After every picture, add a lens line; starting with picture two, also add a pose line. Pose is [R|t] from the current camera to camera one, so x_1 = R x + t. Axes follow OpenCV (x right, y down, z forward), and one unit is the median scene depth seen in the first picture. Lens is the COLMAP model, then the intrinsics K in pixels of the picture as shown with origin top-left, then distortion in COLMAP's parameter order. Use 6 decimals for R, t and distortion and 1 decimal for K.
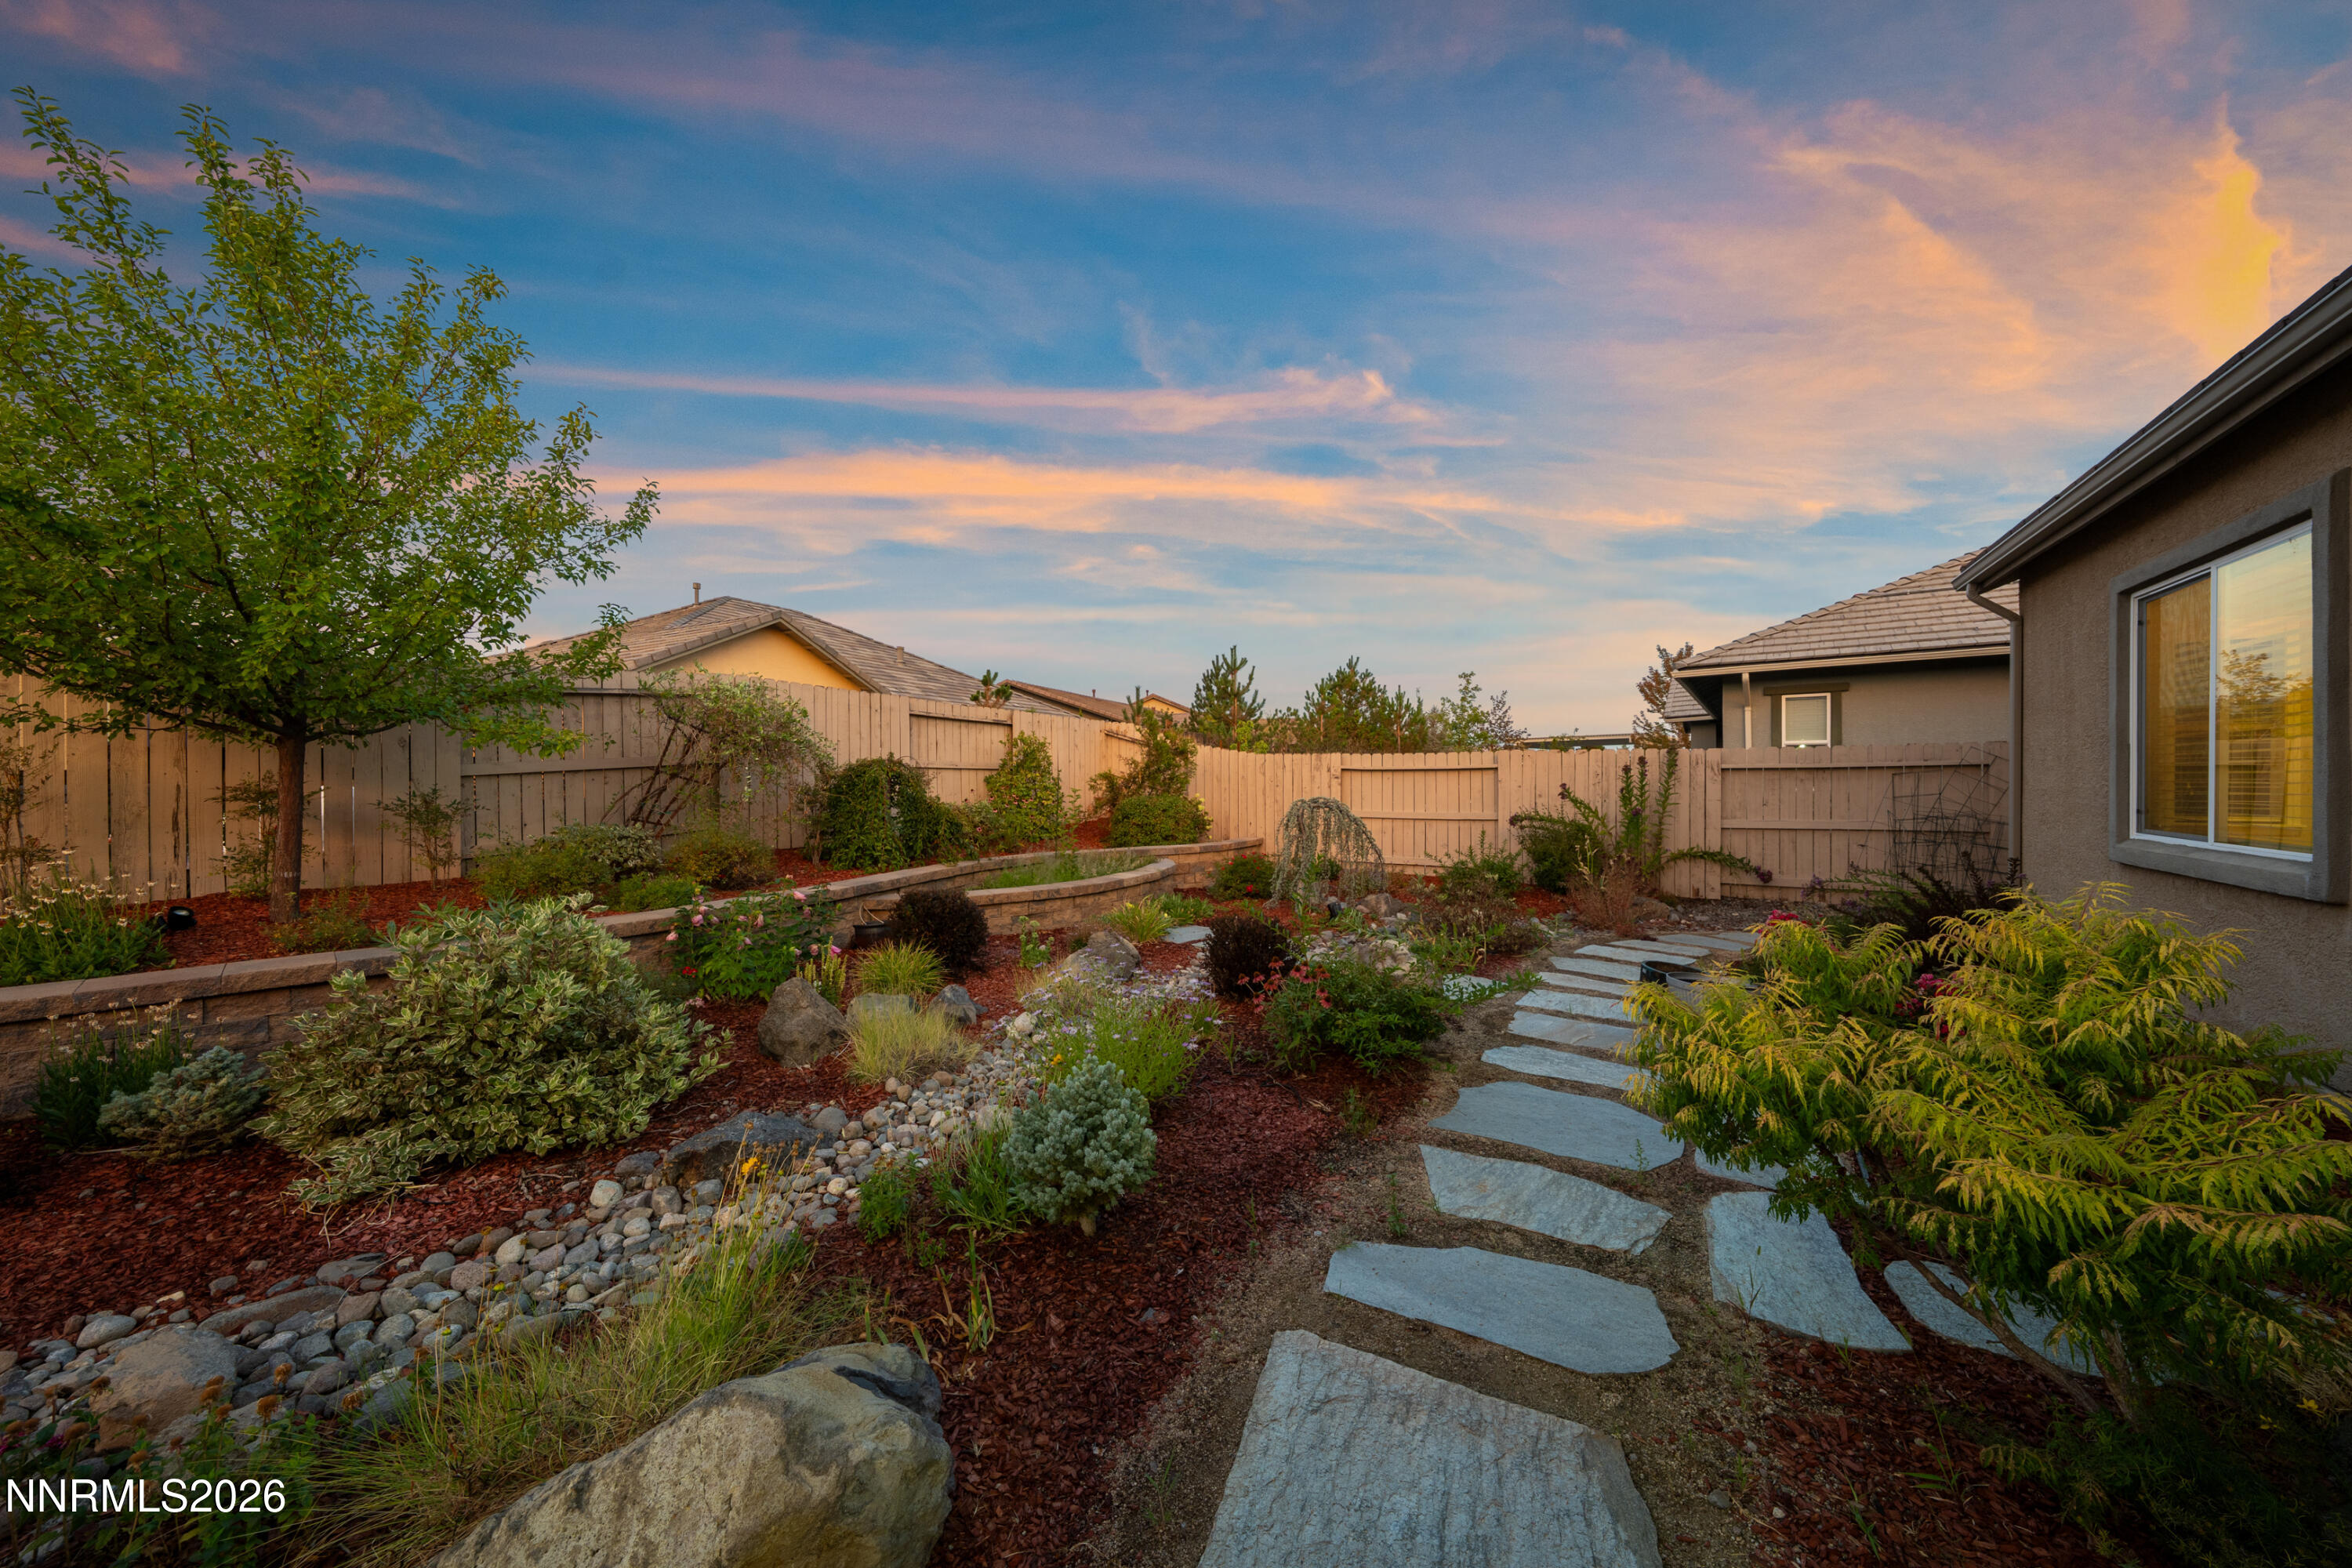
lens RADIAL K [[805.2, 0, 1187.0], [0, 805.2, 780.4], [0, 0, 1]] dist [0.000324, -0.000206]
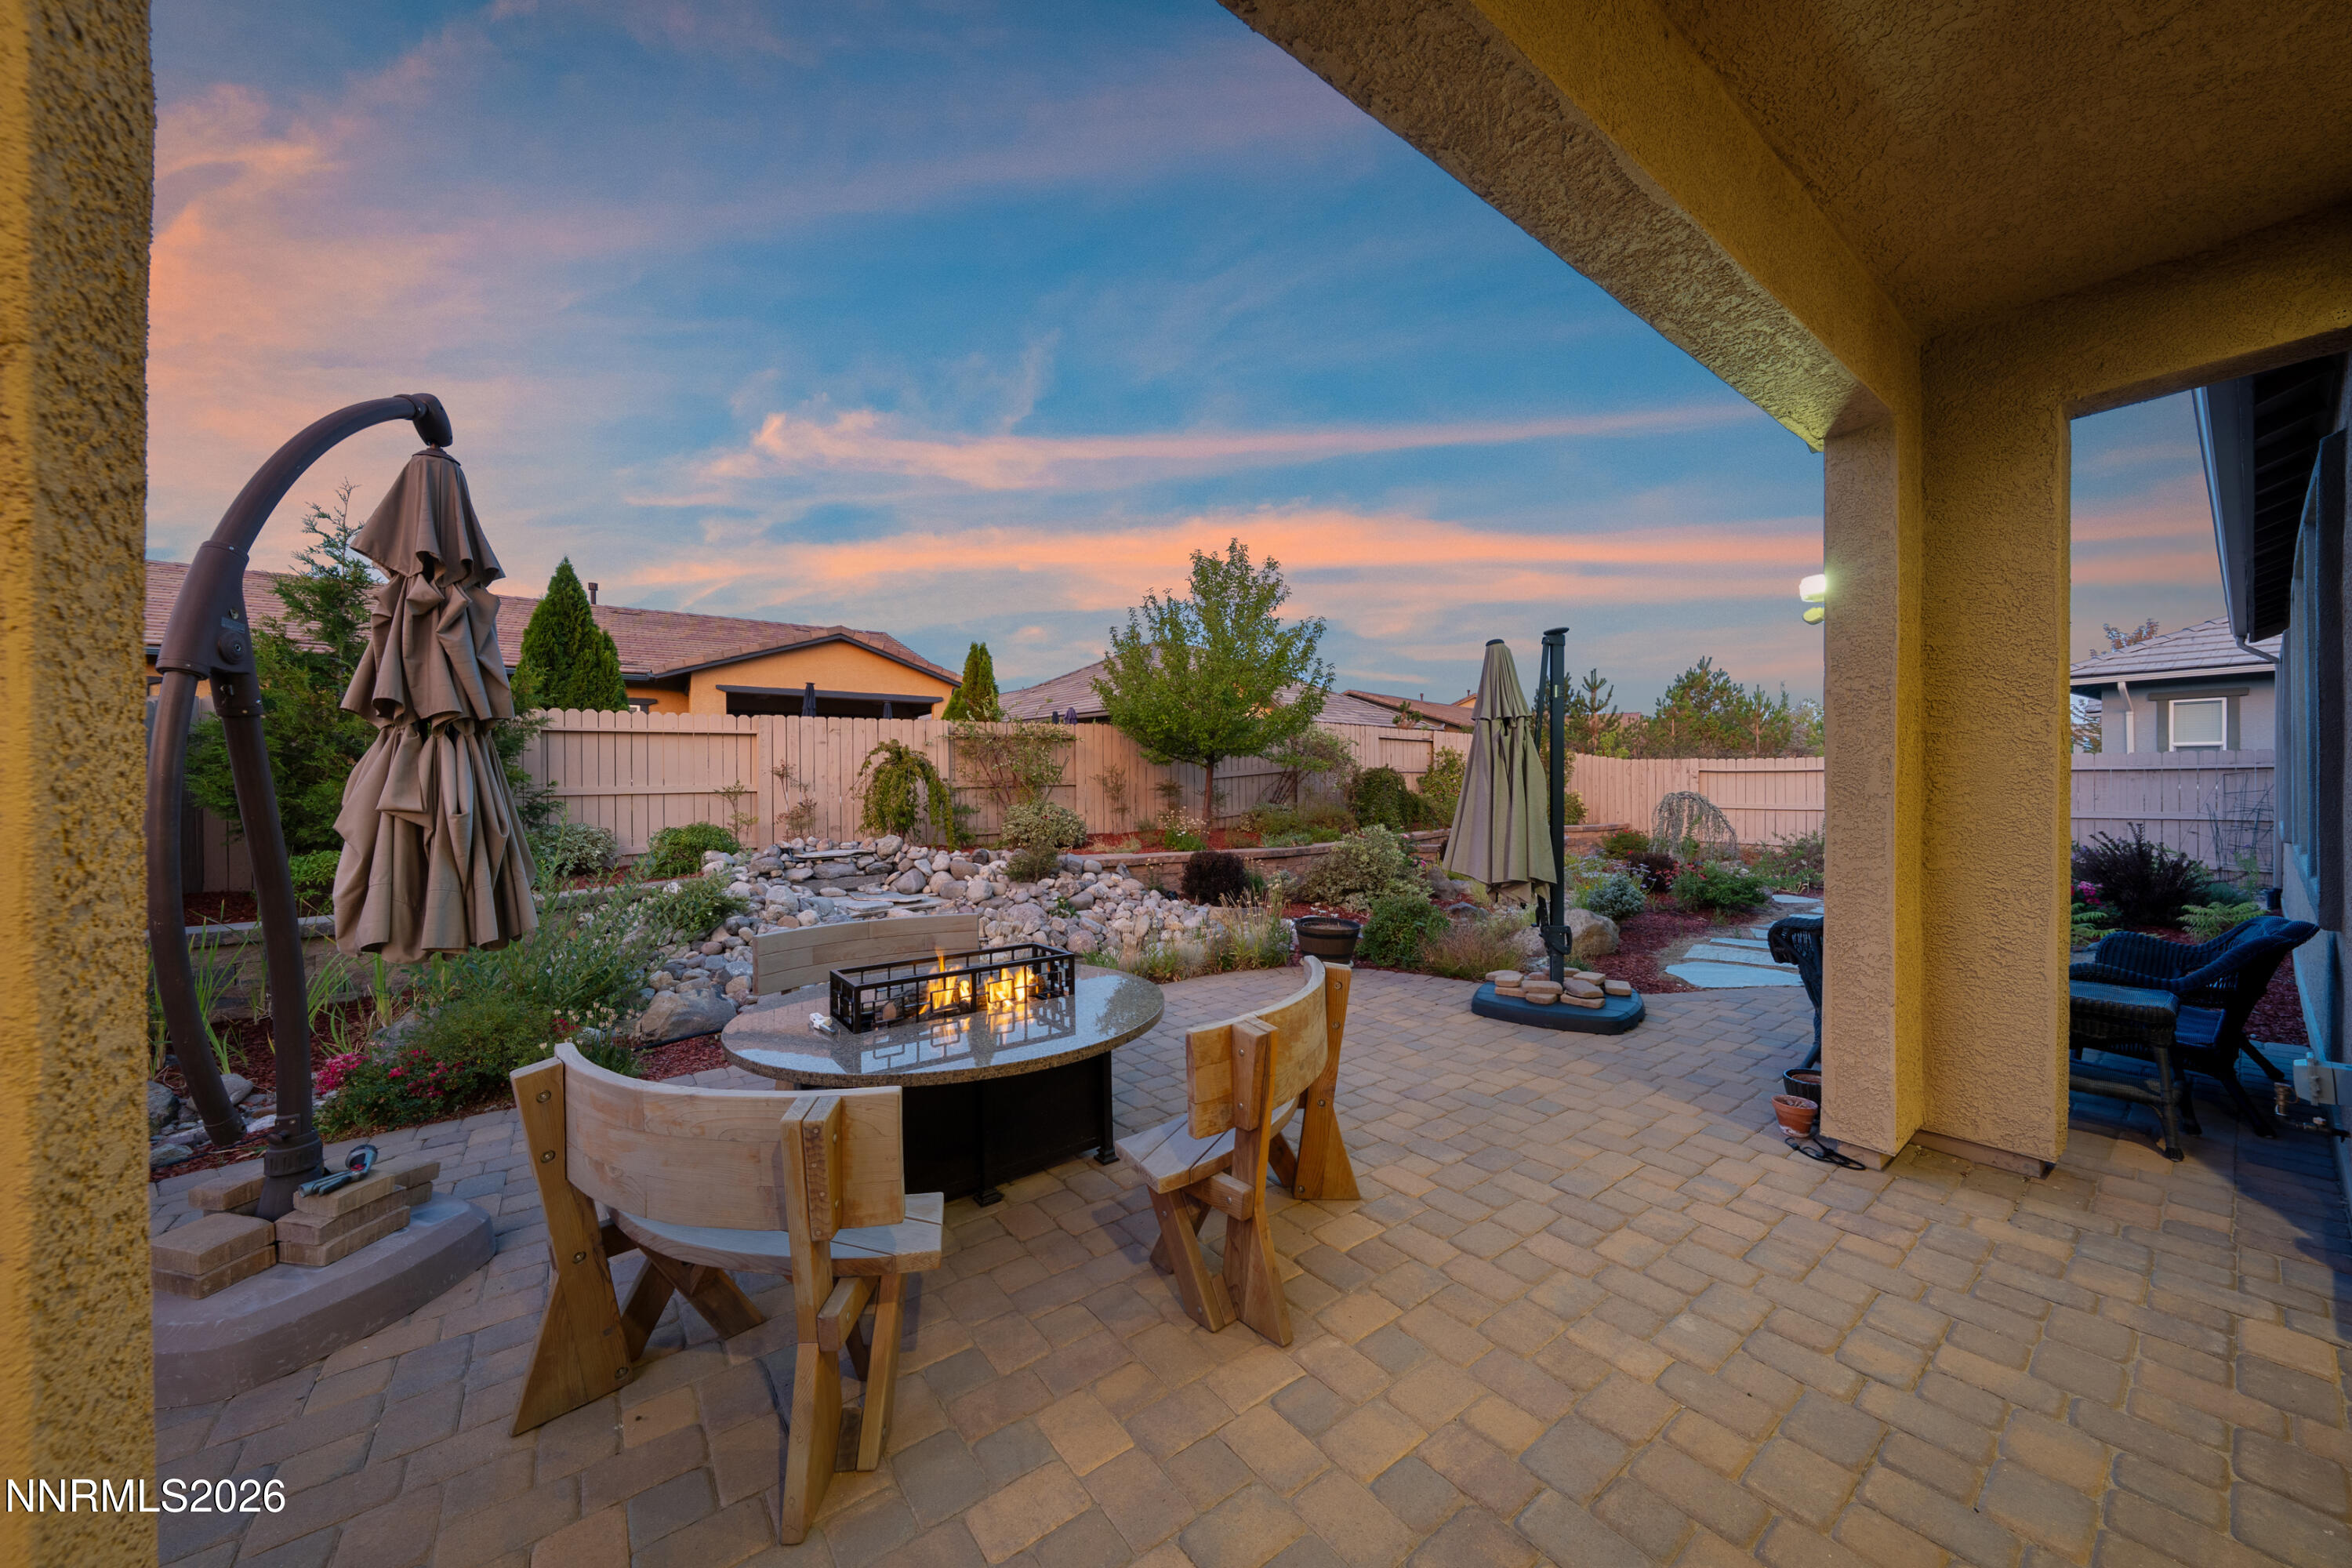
lens RADIAL K [[813.5, 0, 1185.6], [0, 813.5, 782.7], [0, 0, 1]] dist [-0.001250, 0.000097]
pose [[0.935622, -0.000301, -0.353003, -0.129795], [0.002161, 0.999986, 0.004875, -0.003388], [0.352997, -0.005325, 0.935609, -0.560211]]
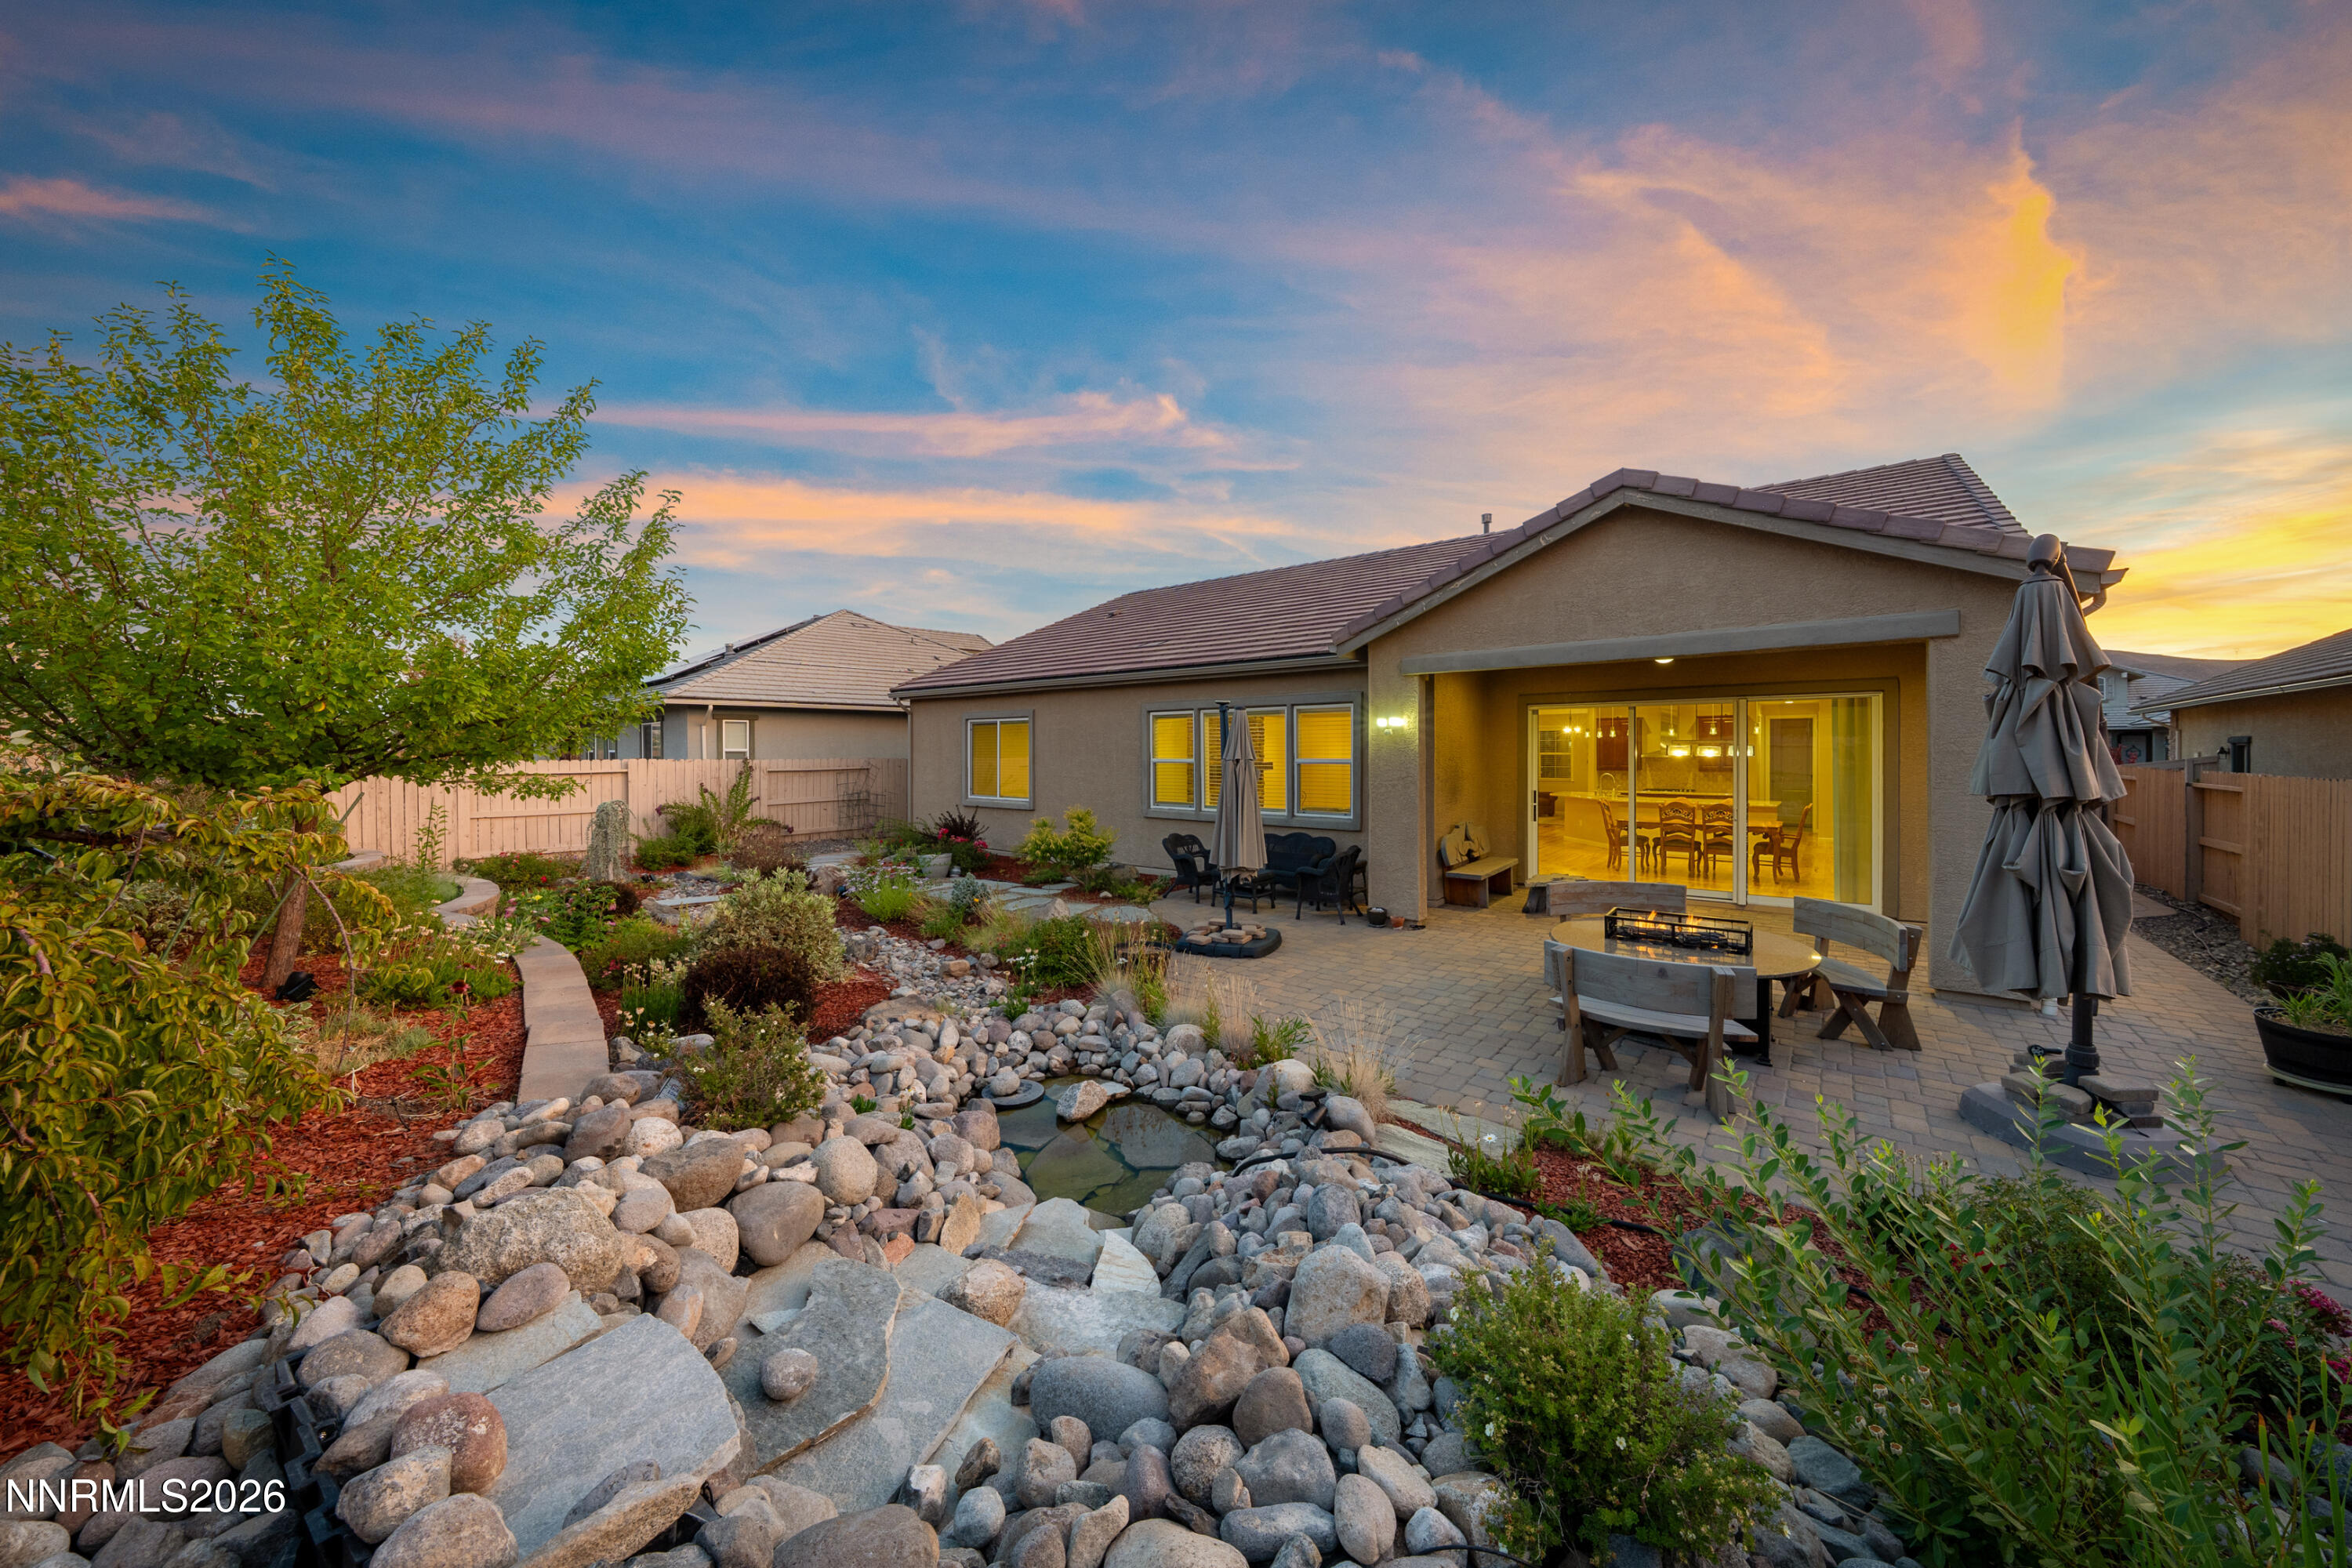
lens RADIAL K [[812.0, 0, 1179.0], [0, 812.0, 765.5], [0, 0, 1]] dist [-0.000338, -0.000041]
pose [[0.112008, -0.014197, 0.993606, -0.847949], [-0.000413, 0.999897, 0.014333, -0.045252], [-0.993707, -0.002016, 0.111991, -0.071038]]
